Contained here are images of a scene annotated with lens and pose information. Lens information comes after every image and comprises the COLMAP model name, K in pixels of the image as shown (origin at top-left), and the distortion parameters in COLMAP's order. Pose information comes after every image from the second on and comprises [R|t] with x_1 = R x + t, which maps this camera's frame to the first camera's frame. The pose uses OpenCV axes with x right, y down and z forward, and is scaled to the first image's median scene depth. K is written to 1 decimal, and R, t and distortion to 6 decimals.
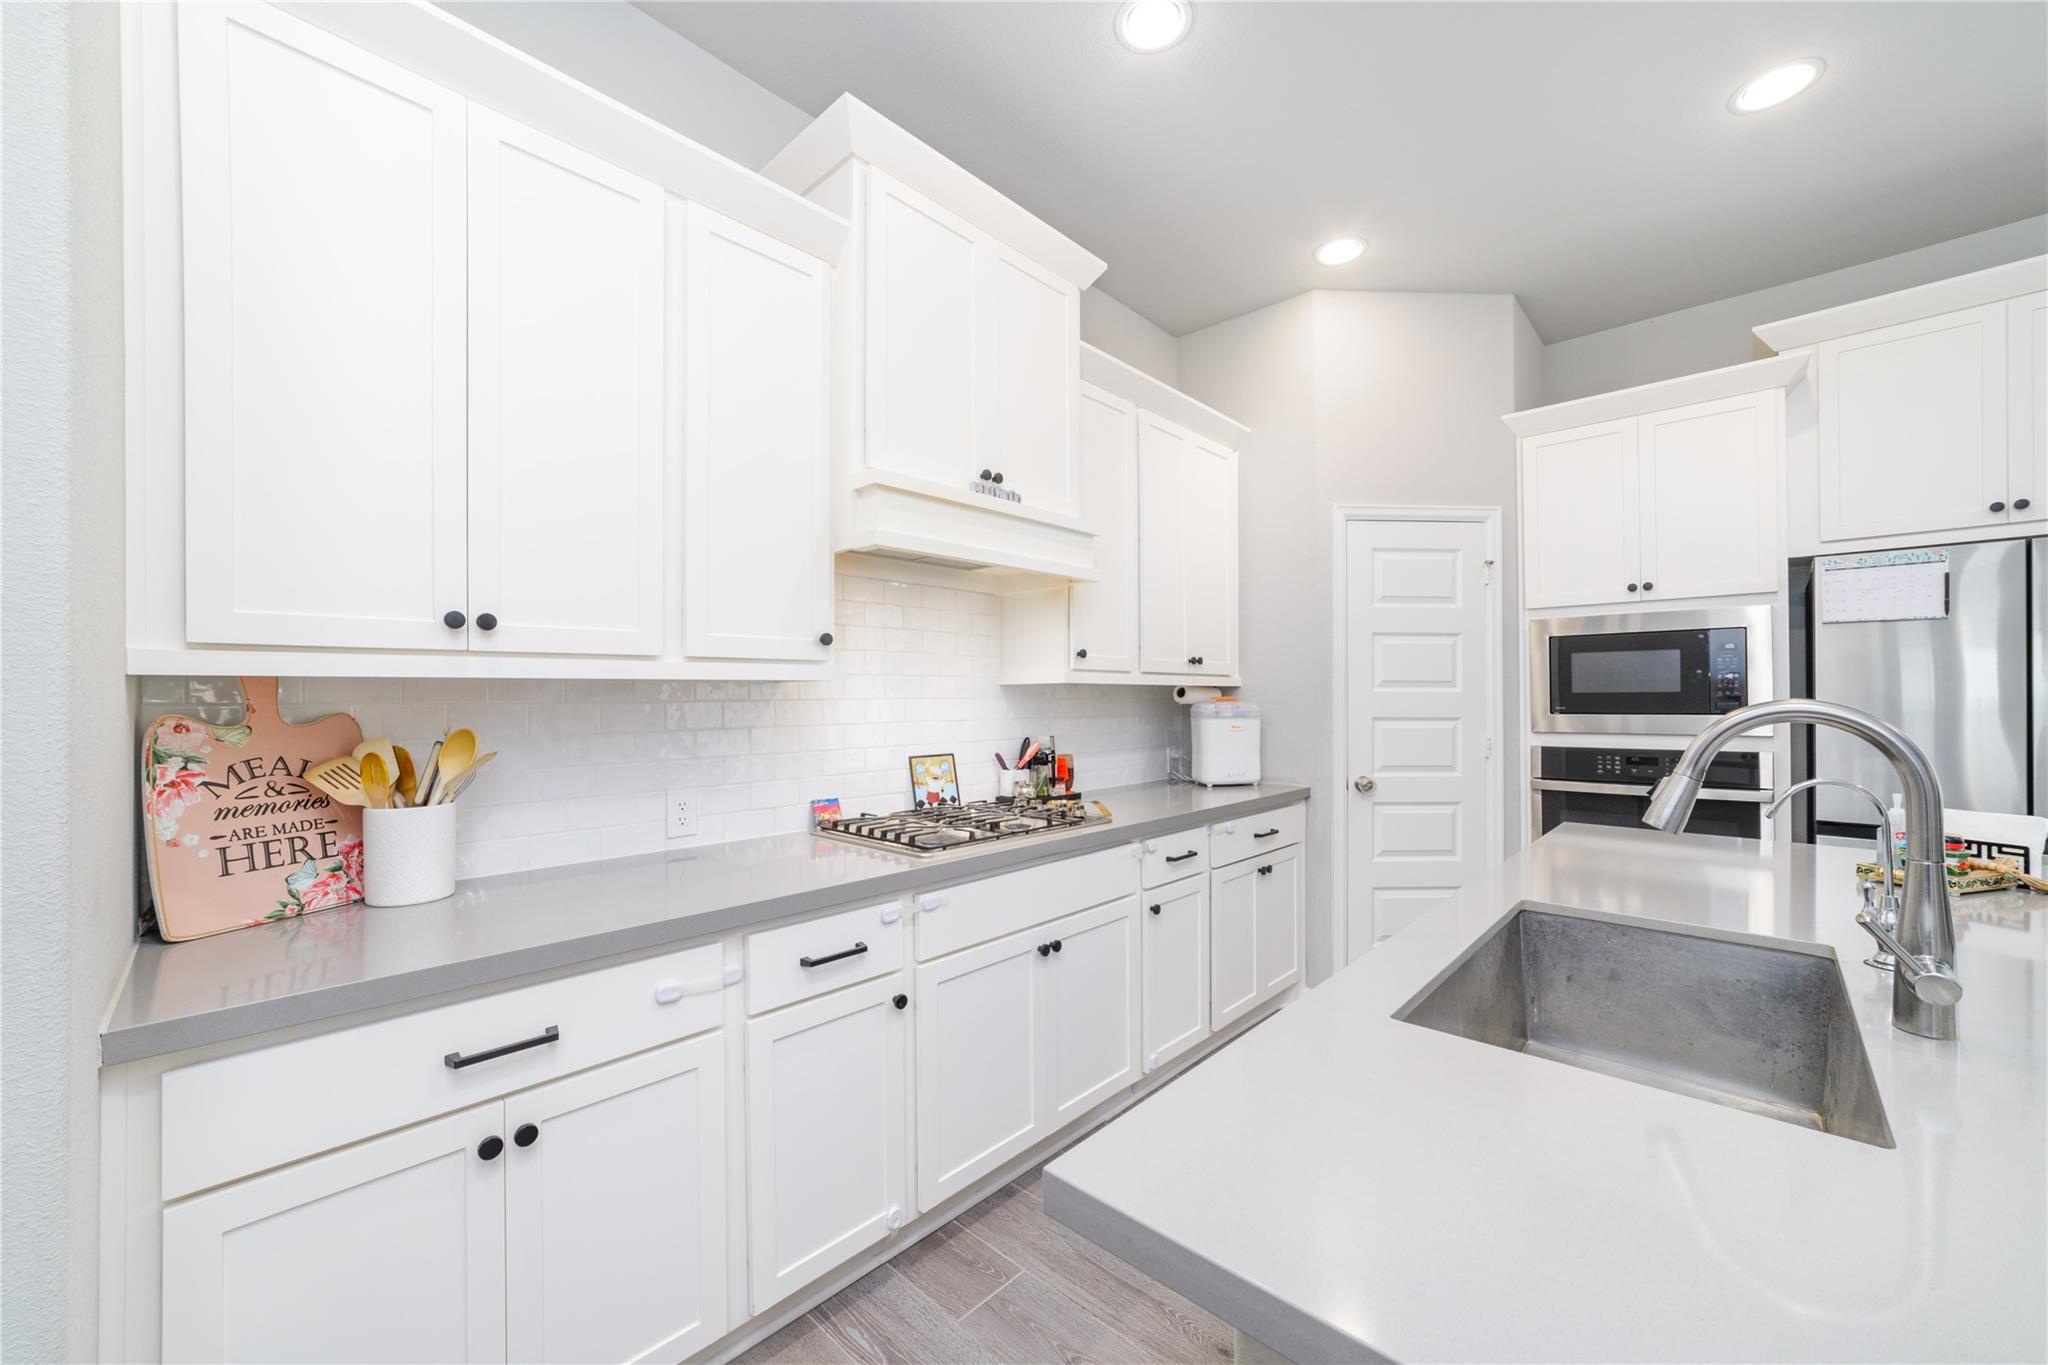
lens RADIAL K [[780.9, 0, 1020.9], [0, 780.9, 691.5], [0, 0, 1]] dist [-0.020588, 0.006209]
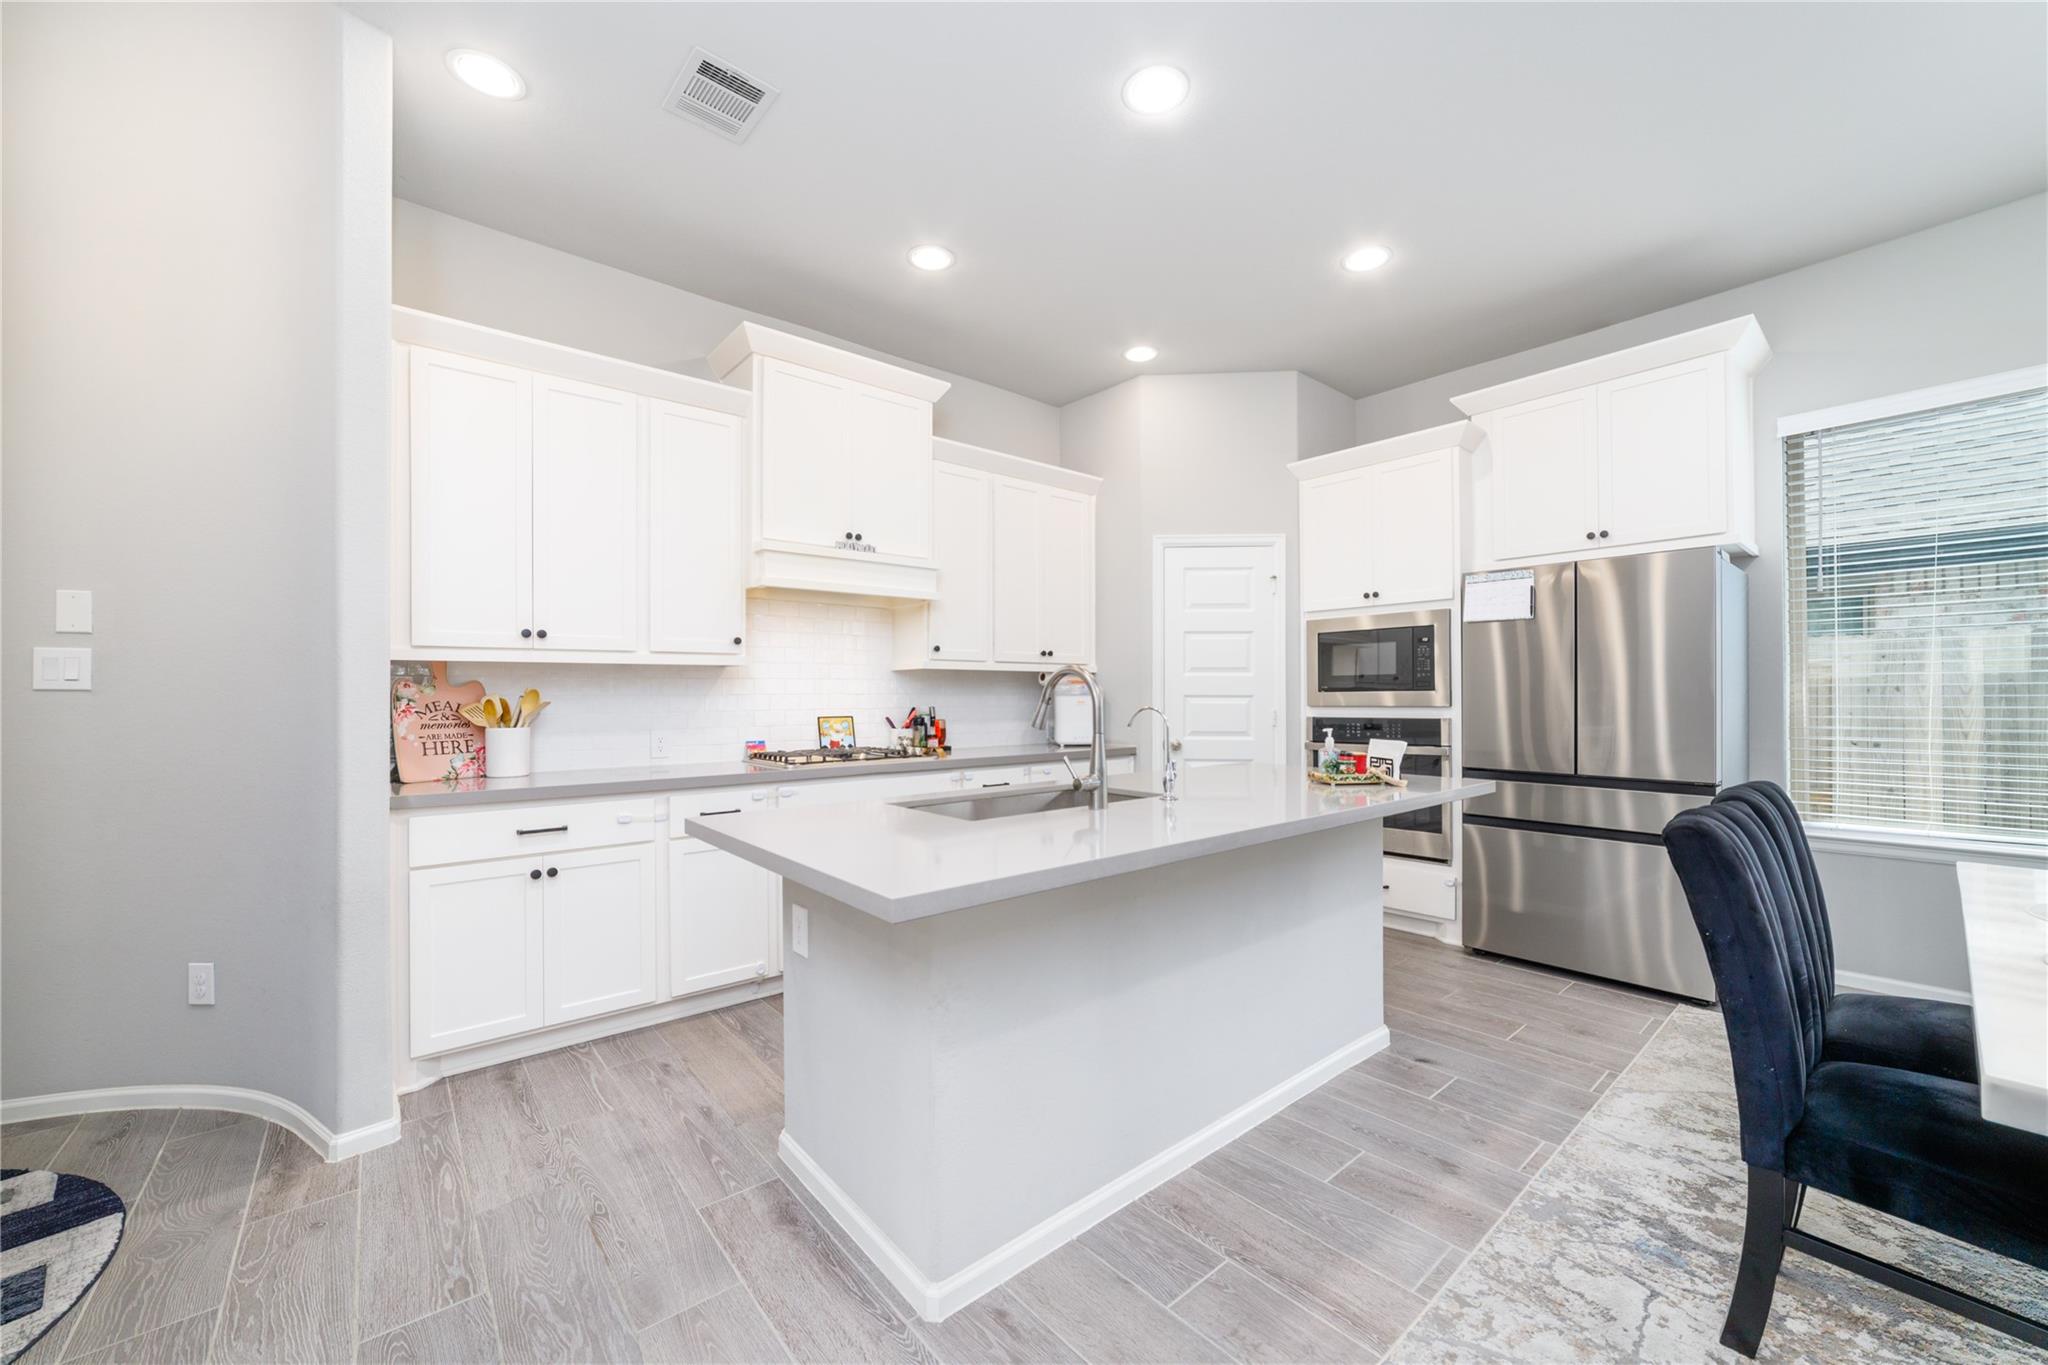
lens RADIAL K [[780.9, 0, 1019.6], [0, 780.9, 692.4], [0, 0, 1]] dist [-0.020588, 0.006209]
pose [[0.993267, -0.000297, -0.115851, 0.406305], [0.000807, 0.999990, 0.004351, 0.028032], [0.115848, -0.004415, 0.993257, -0.447934]]
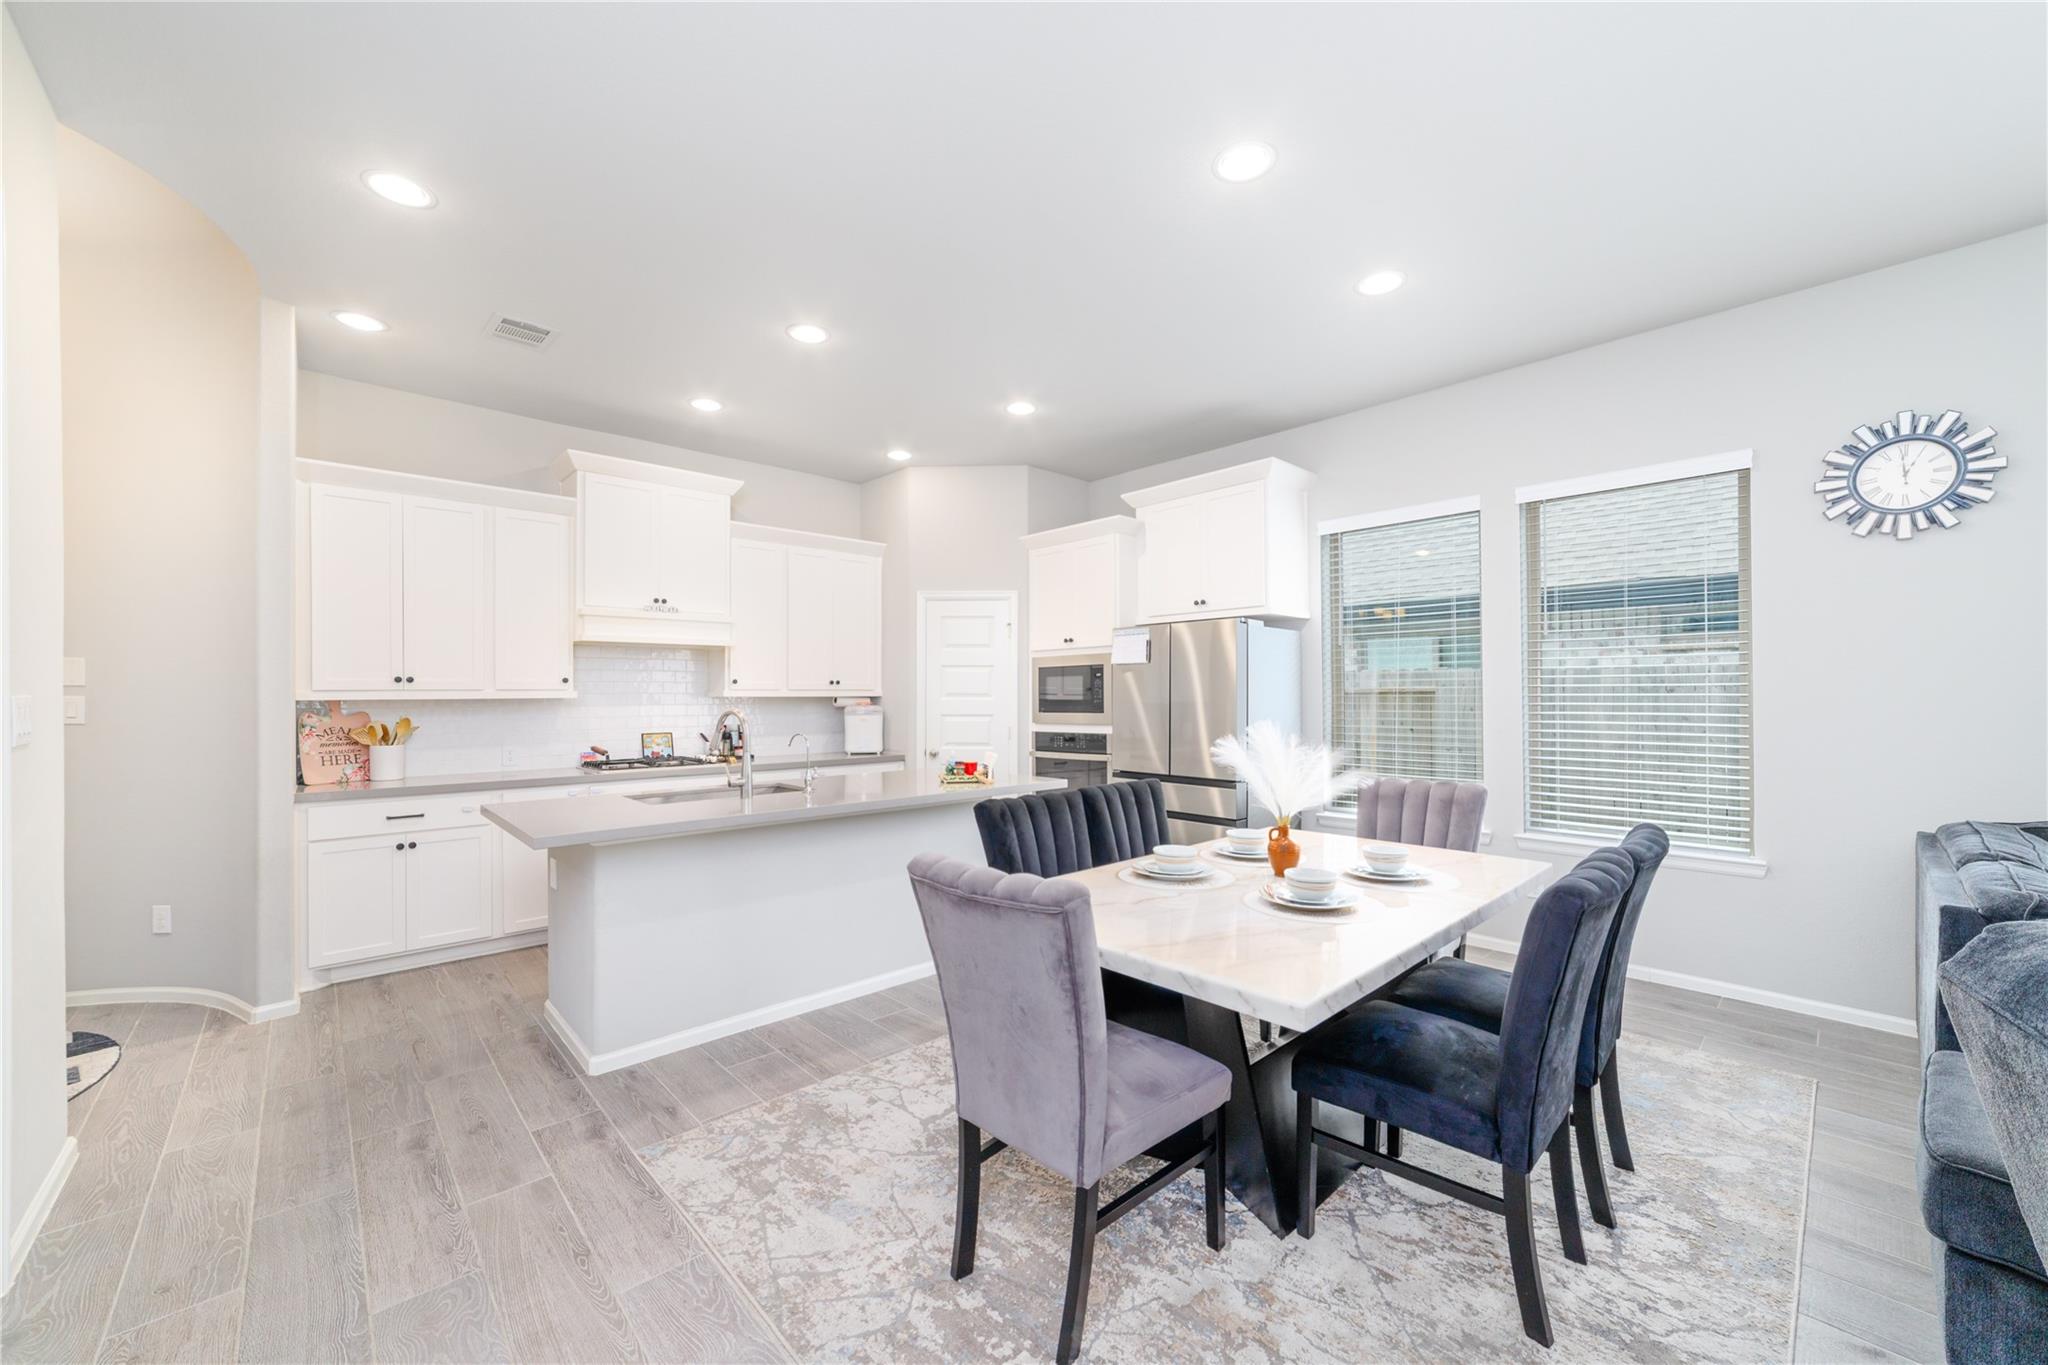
lens RADIAL K [[780.9, 0, 1022.2], [0, 780.9, 690.9], [0, 0, 1]] dist [-0.020588, 0.006209]
pose [[0.997969, -0.001288, -0.063689, 0.920936], [0.001423, 0.999997, 0.002072, -0.027338], [0.063686, -0.002158, 0.997968, -0.895689]]
